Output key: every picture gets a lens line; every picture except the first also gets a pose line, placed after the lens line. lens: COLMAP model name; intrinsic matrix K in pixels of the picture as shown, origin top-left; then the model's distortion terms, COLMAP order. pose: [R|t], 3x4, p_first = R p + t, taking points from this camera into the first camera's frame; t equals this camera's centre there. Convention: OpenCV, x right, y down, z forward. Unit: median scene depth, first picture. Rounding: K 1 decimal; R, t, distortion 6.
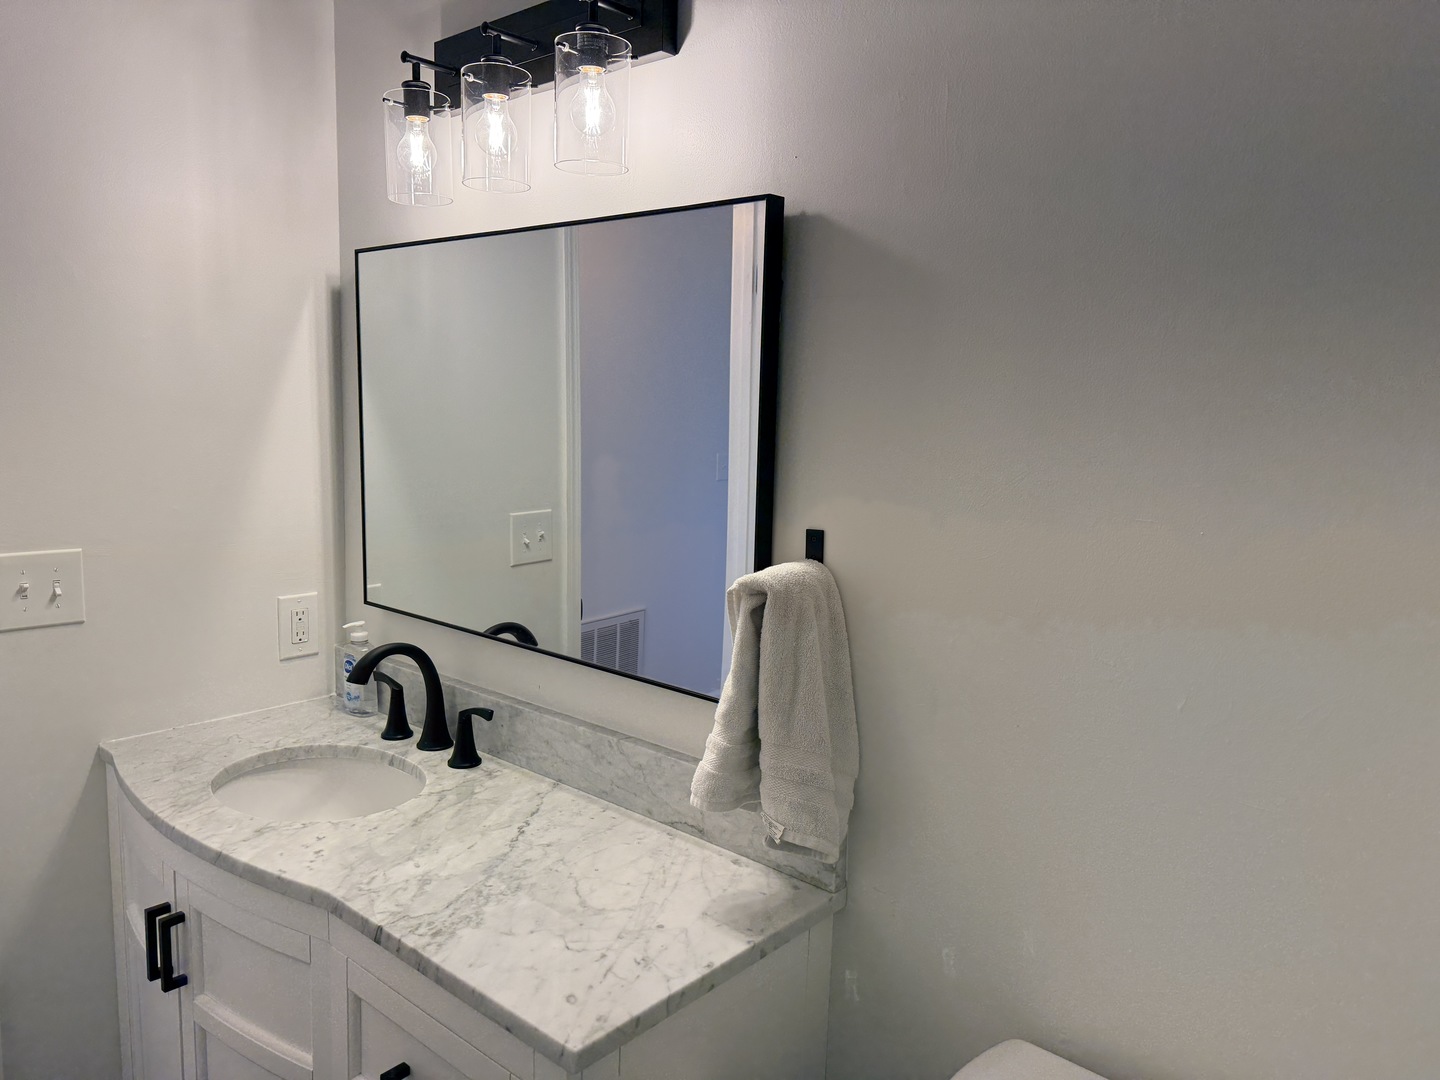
lens RADIAL K [[1013.5, 0, 720.0], [0, 1013.5, 540.0], [0, 0, 1]] dist [0.179656, -0.371147]
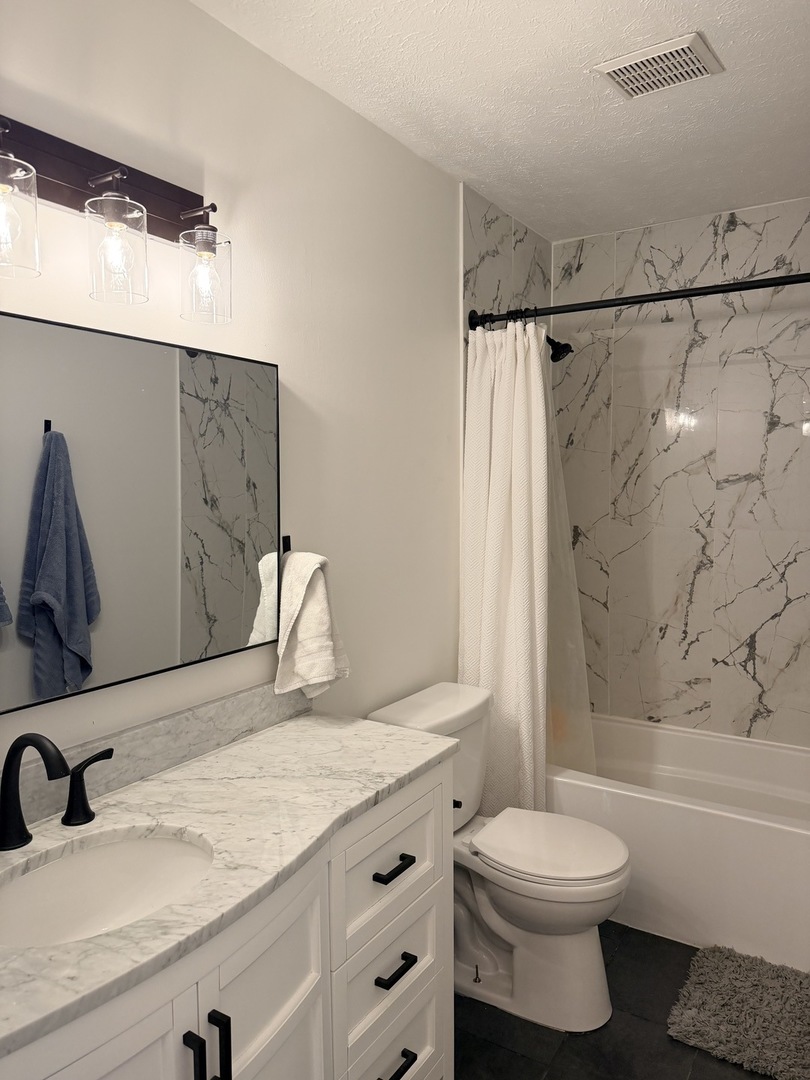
lens RADIAL K [[760.1, 0, 405.0], [0, 760.1, 540.0], [0, 0, 1]] dist [0.179656, -0.371147]
pose [[-0.150838, -0.107818, 0.982661, -1.266655], [0.129833, 0.983264, 0.127813, -0.145976], [-0.979996, 0.146861, -0.134315, 0.896506]]
